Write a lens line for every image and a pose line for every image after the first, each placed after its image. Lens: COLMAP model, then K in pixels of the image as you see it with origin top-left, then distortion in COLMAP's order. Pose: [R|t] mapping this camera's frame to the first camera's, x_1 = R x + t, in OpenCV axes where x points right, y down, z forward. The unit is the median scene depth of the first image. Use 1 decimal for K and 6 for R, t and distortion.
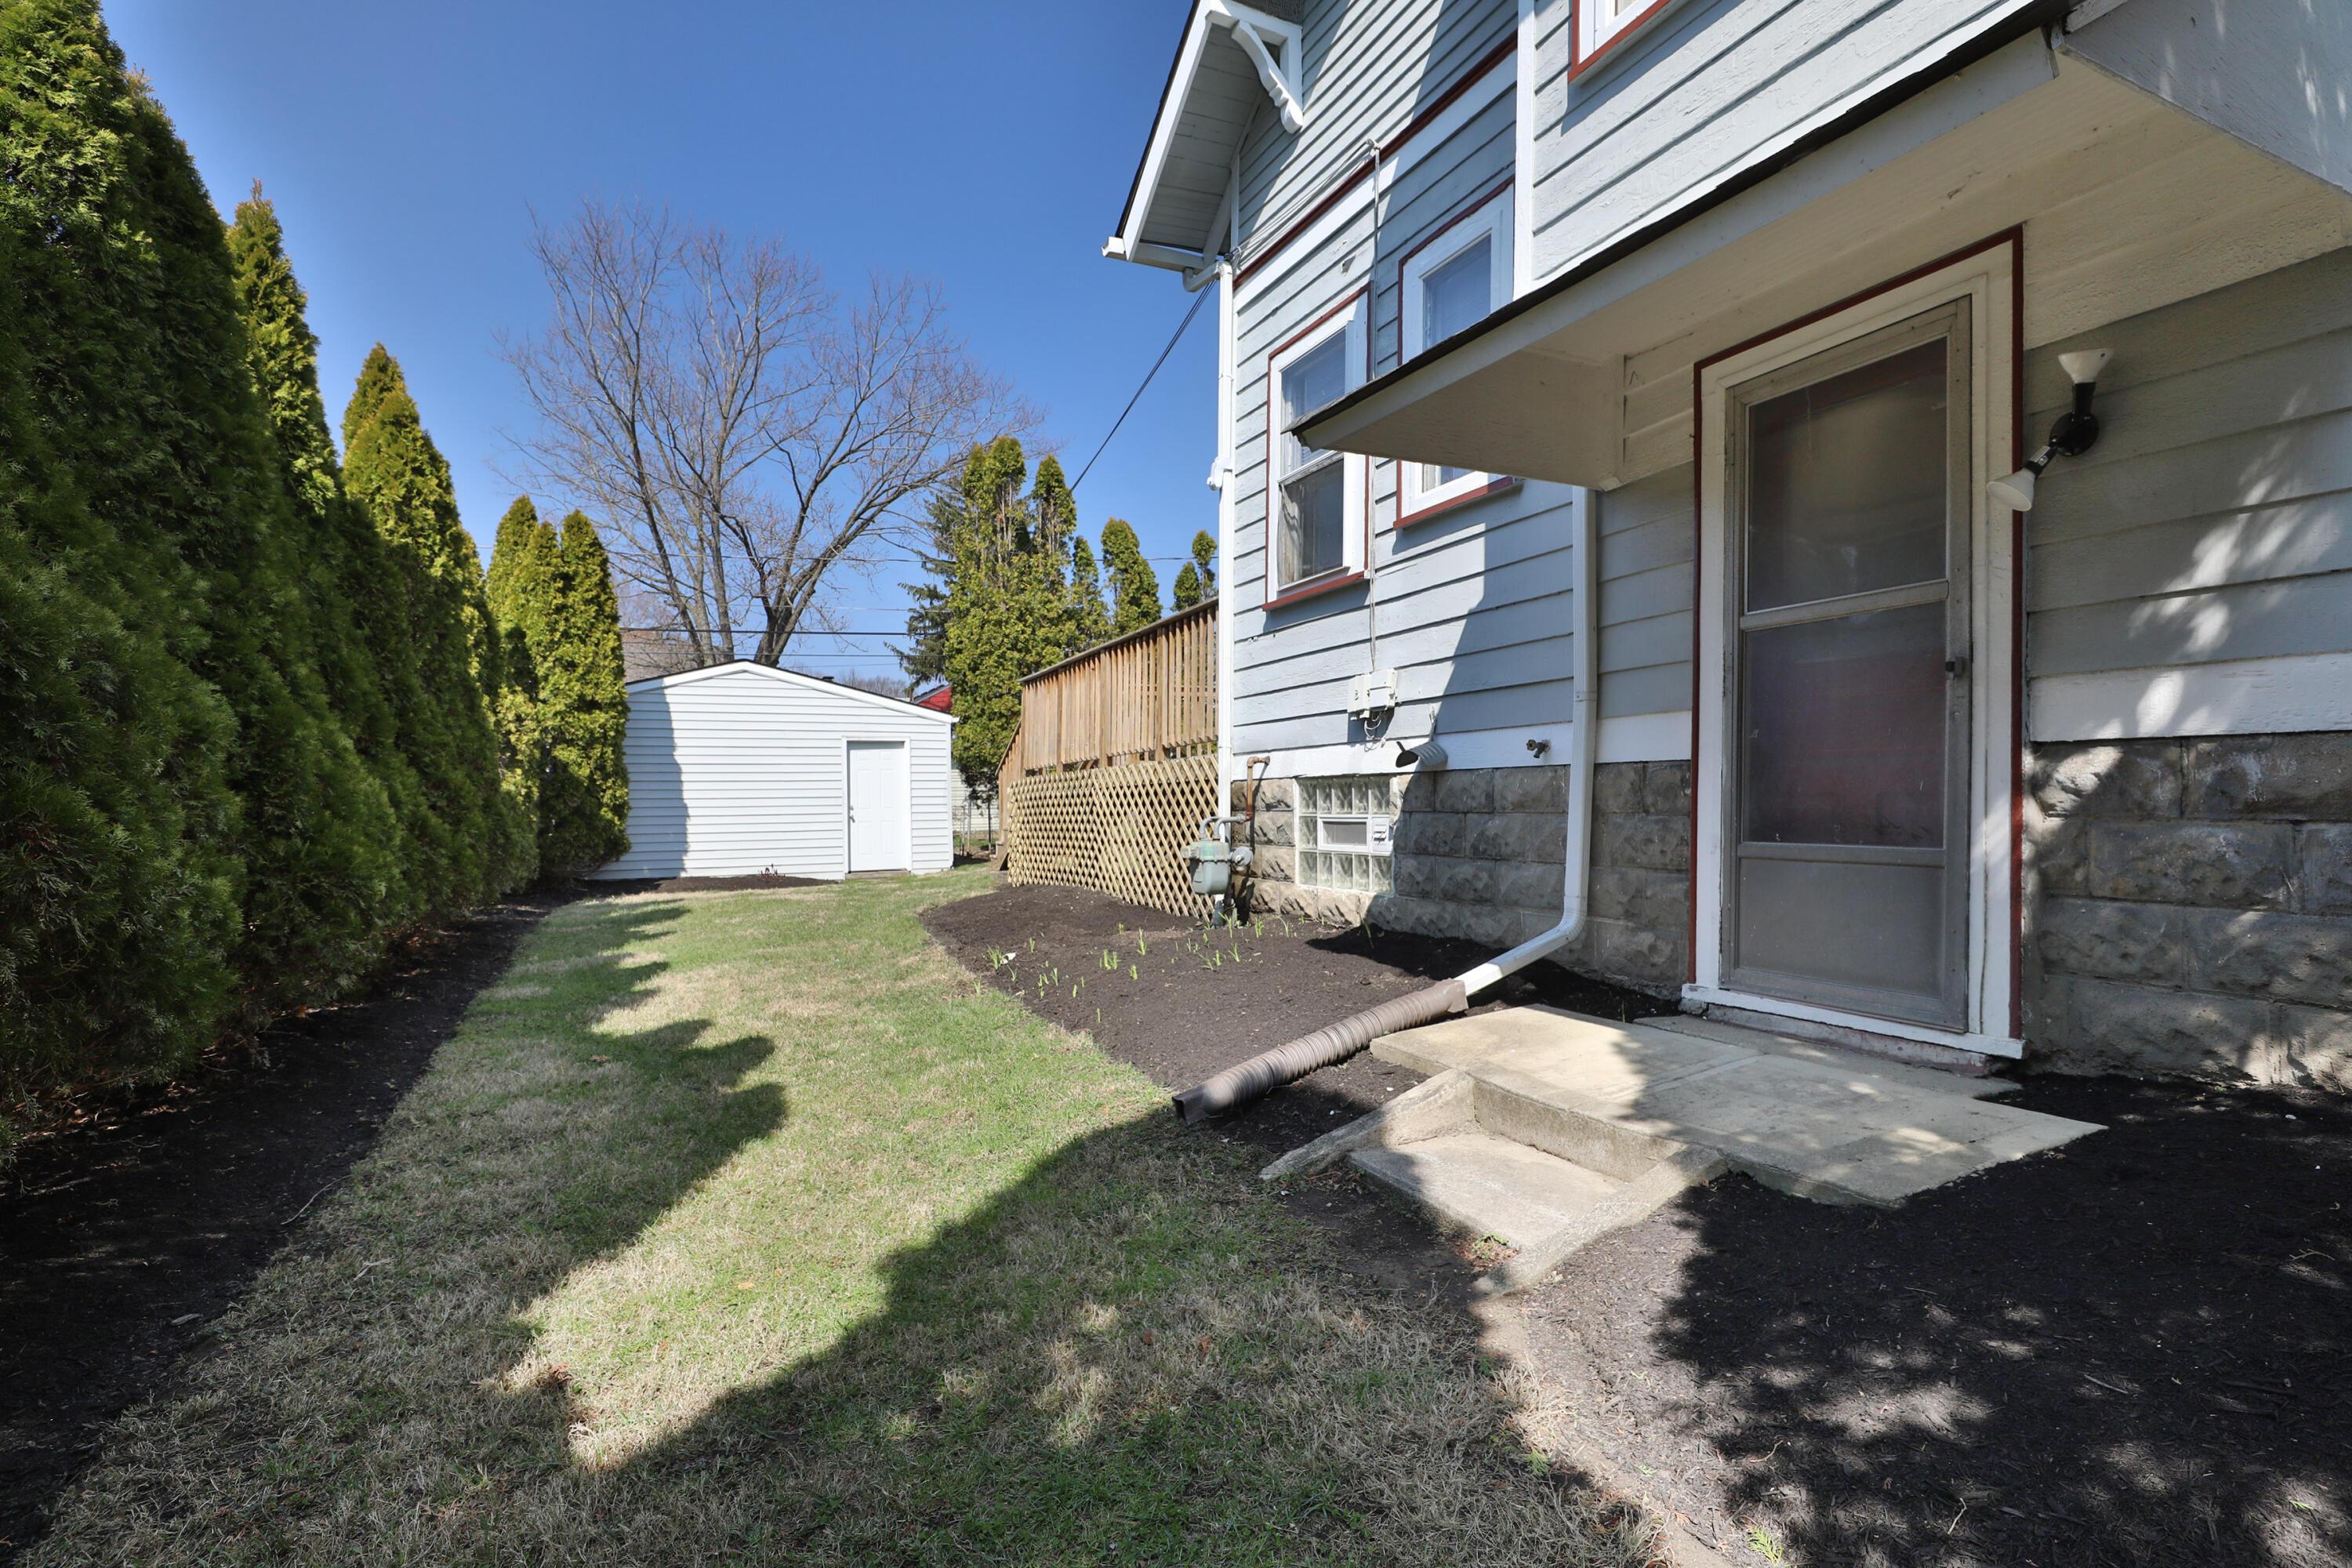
lens RADIAL K [[1178.8, 0, 1177.2], [0, 1178.8, 793.9], [0, 0, 1]] dist [0.000276, -0.000047]
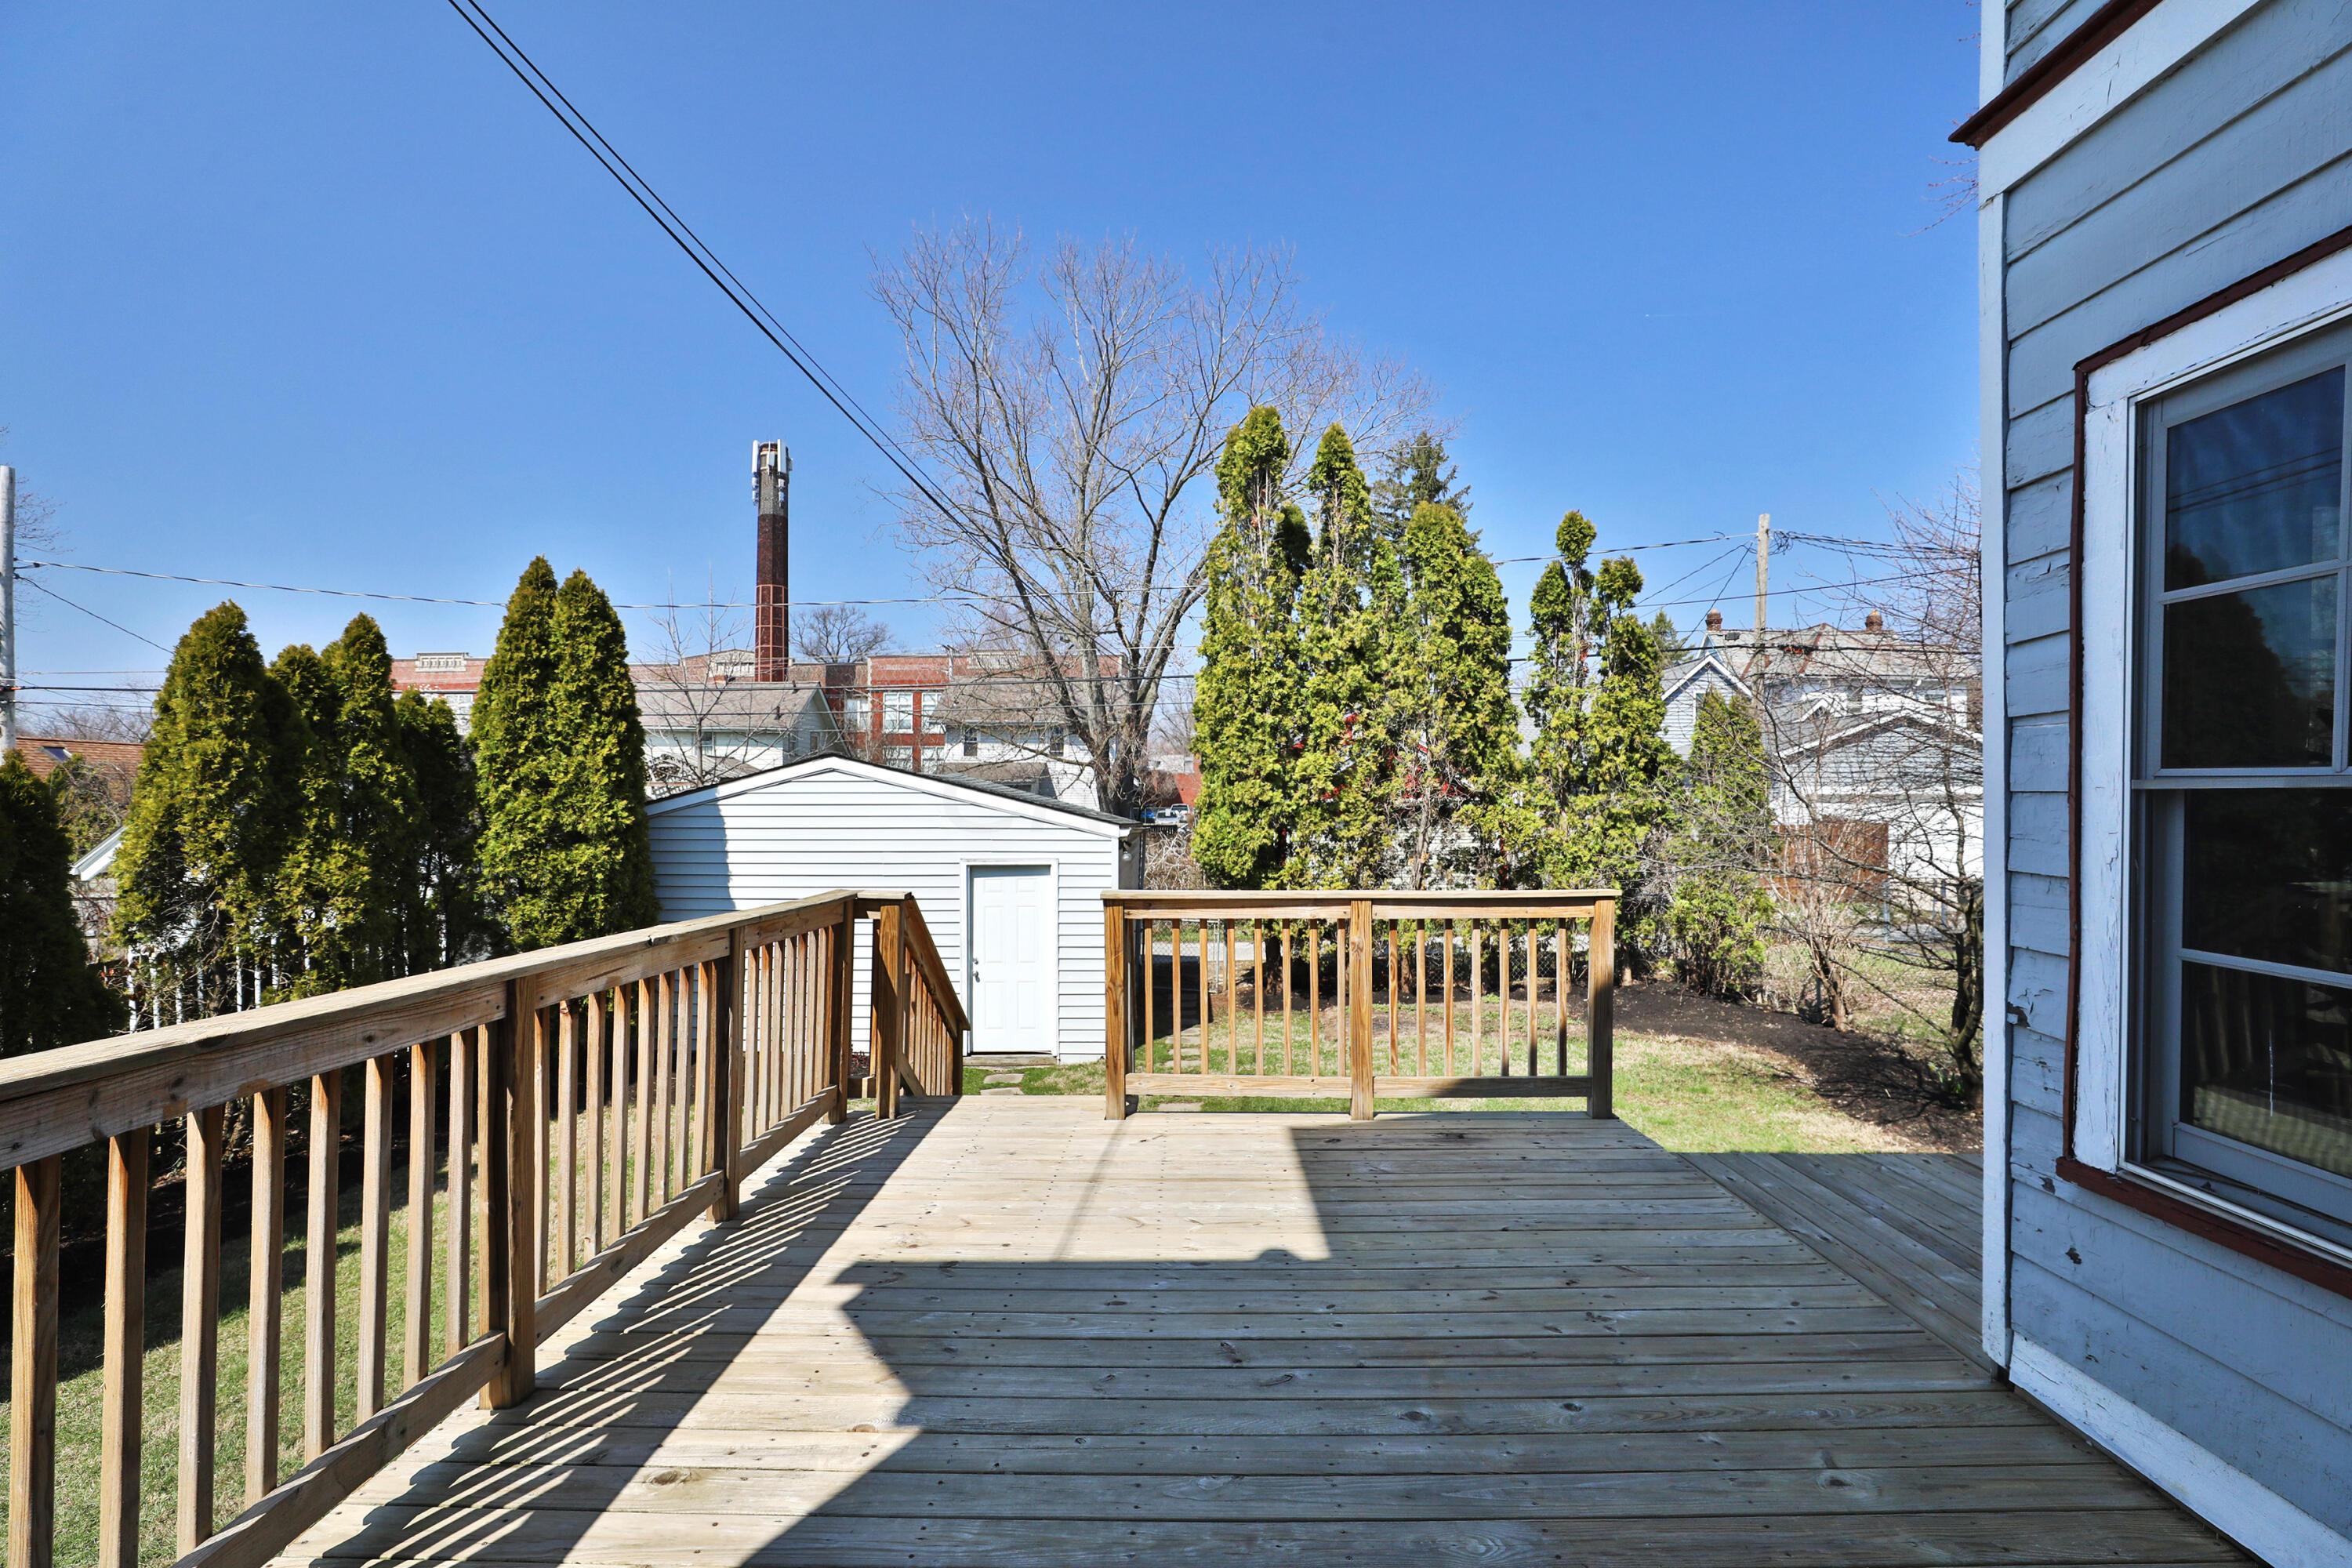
lens RADIAL K [[1106.4, 0, 1166.5], [0, 1106.4, 790.0], [0, 0, 1]] dist [-0.004595, -0.000109]
pose [[0.898684, 0.007671, -0.438531, 0.112039], [-0.006315, 0.999970, 0.004550, -0.092968], [0.438552, -0.001319, 0.898705, 0.461701]]
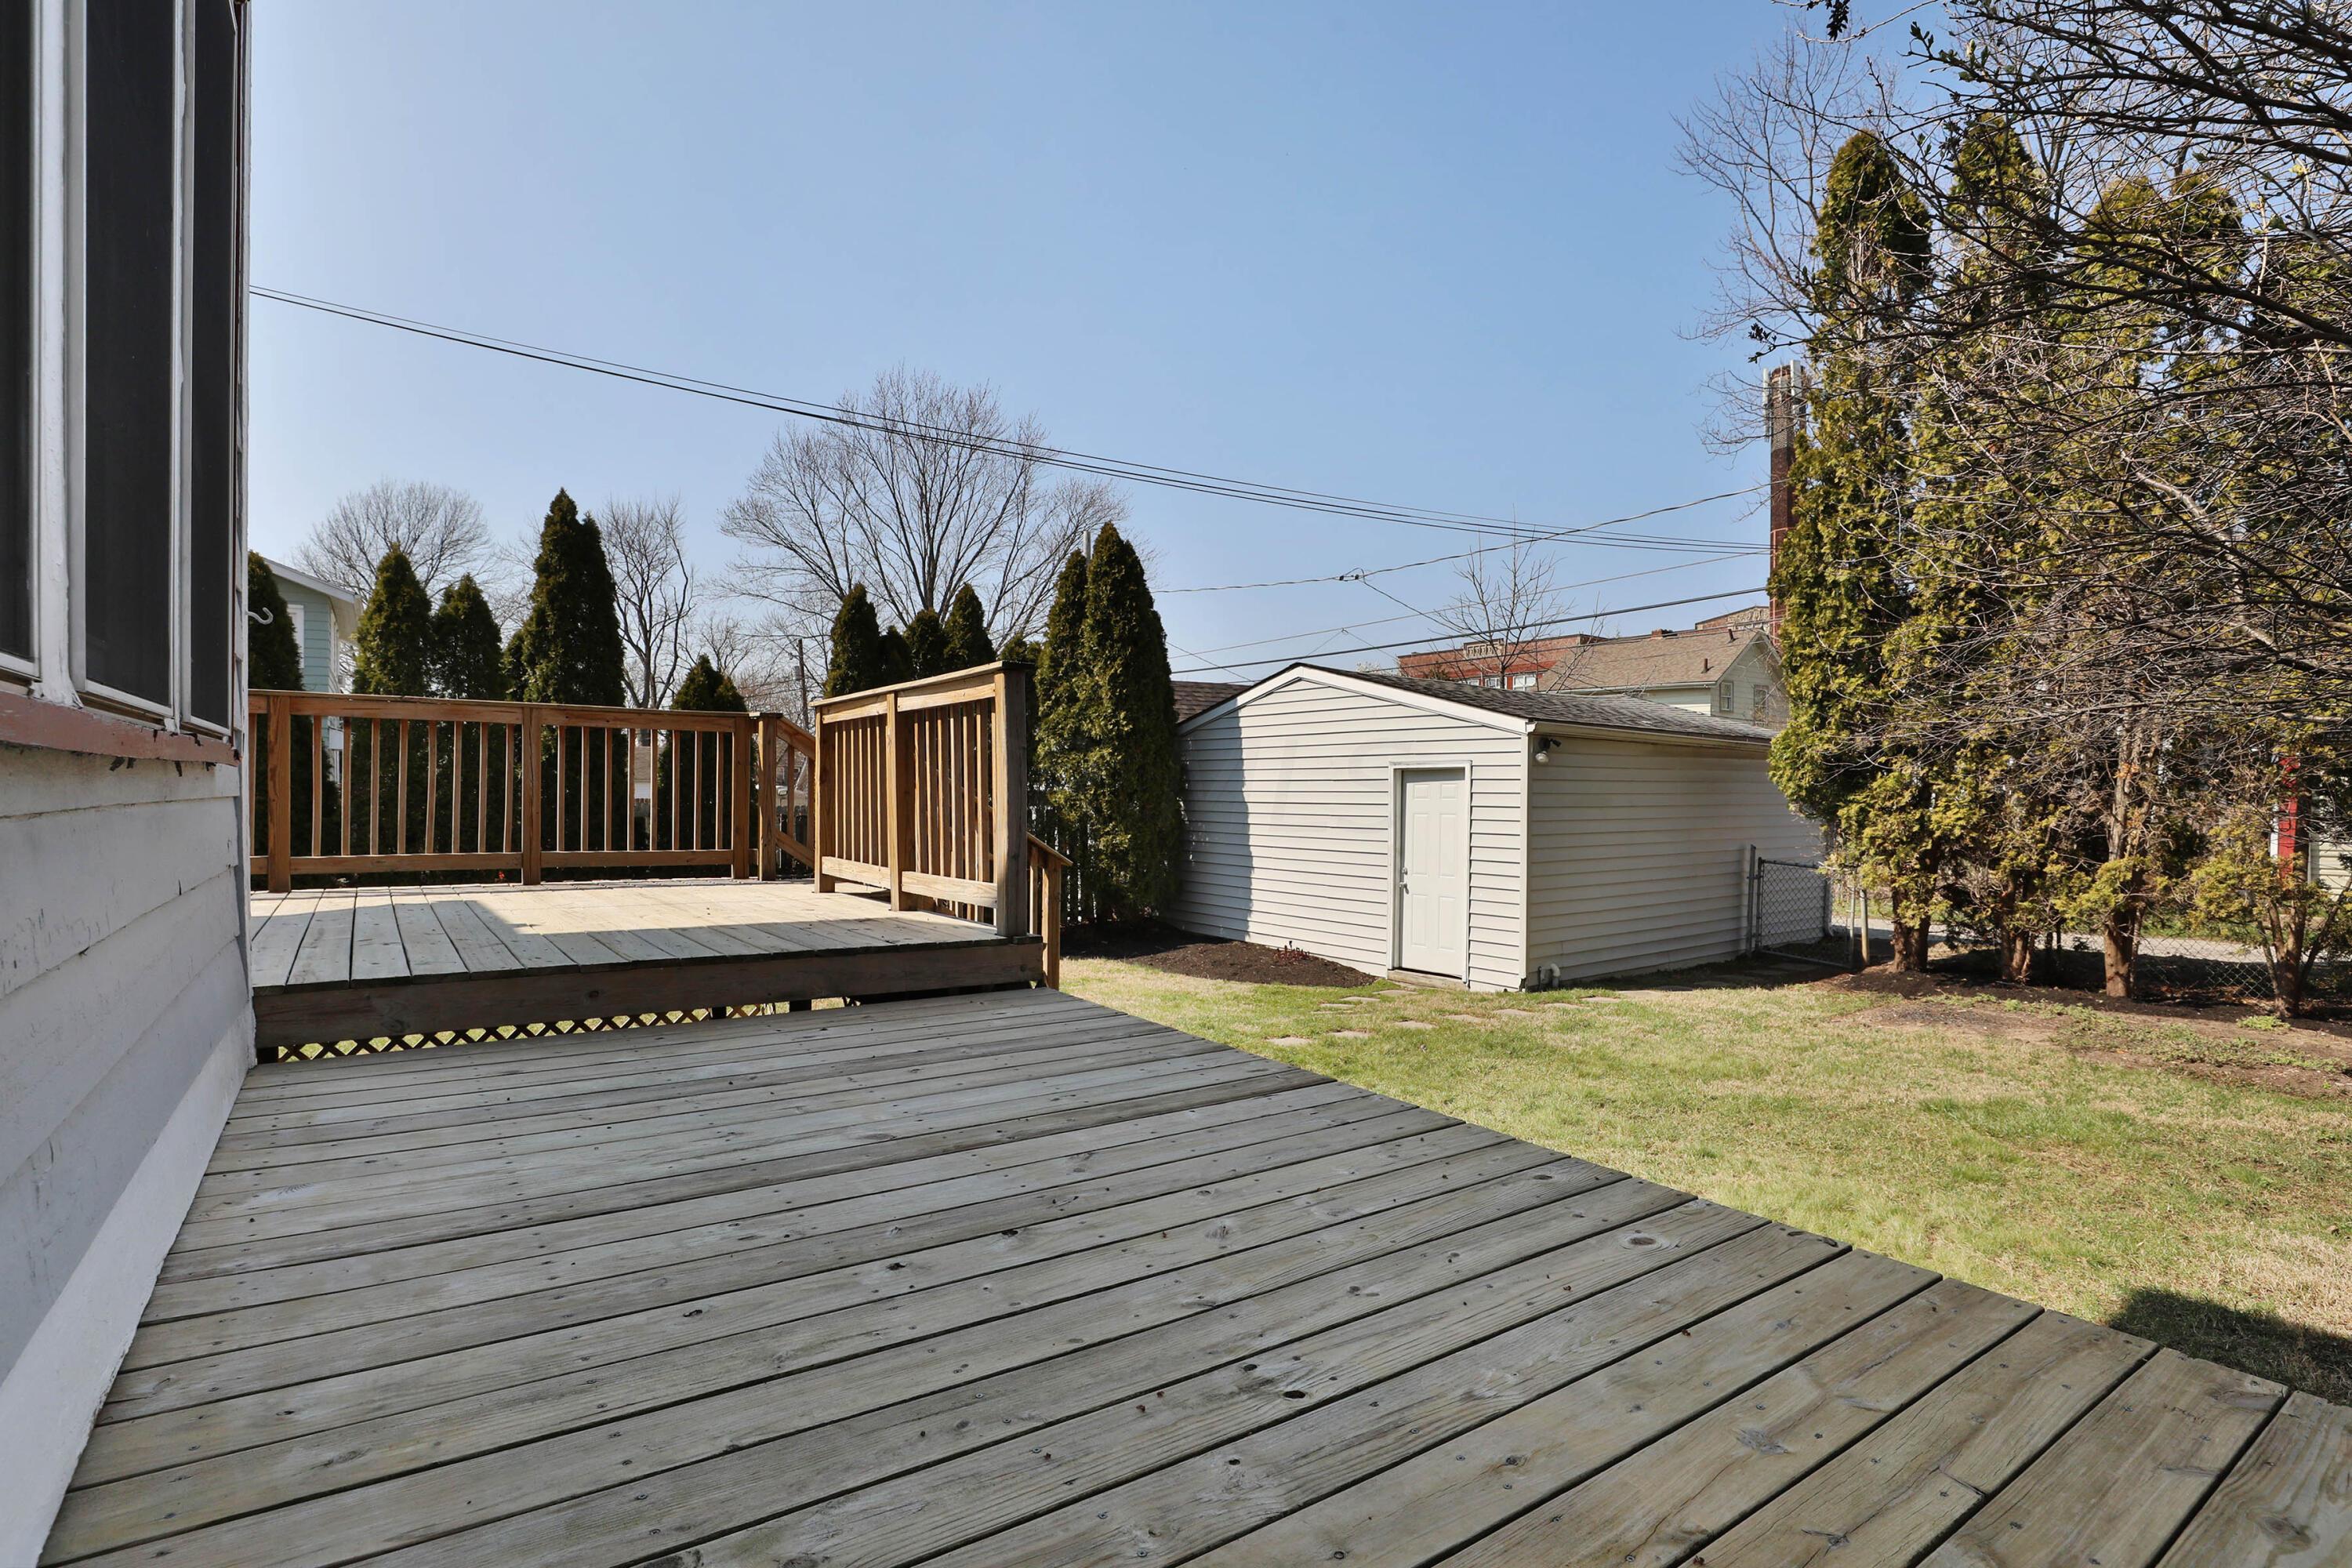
lens RADIAL K [[1178.8, 0, 1172.4], [0, 1178.8, 778.6], [0, 0, 1]] dist [0.000276, -0.000047]
pose [[0.195082, 0.004980, -0.980774, 0.342051], [0.003071, 0.999979, 0.005689, -0.043788], [0.980782, -0.004121, 0.195063, 0.747278]]
